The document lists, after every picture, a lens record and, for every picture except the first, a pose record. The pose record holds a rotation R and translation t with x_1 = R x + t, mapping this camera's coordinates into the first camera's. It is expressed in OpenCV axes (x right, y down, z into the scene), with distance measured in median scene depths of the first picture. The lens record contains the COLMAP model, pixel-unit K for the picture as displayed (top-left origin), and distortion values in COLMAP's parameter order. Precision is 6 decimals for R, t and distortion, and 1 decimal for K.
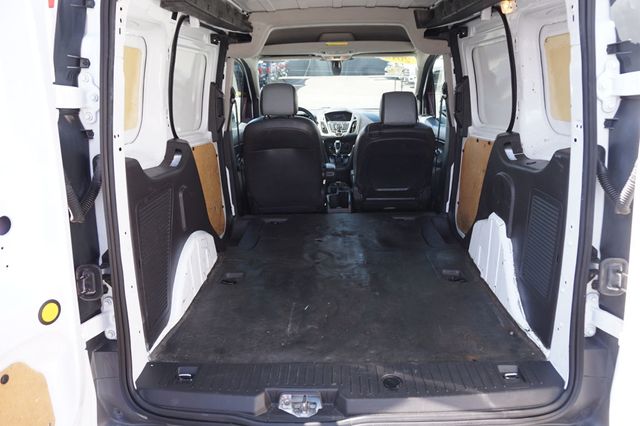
lens RADIAL K [[429.3, 0, 321.8], [0, 429.3, 210.3], [0, 0, 1]] dist [-0.046987, 0.027707]
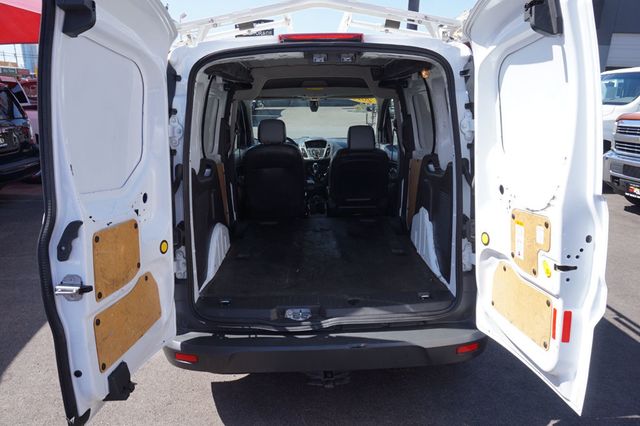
lens RADIAL K [[429.3, 0, 318.8], [0, 429.3, 212.7], [0, 0, 1]] dist [-0.046987, 0.027707]
pose [[0.998637, -0.006483, 0.051798, -0.030177], [0.009616, 0.998124, -0.060466, 0.091090], [-0.051309, 0.060882, 0.996825, -0.382408]]
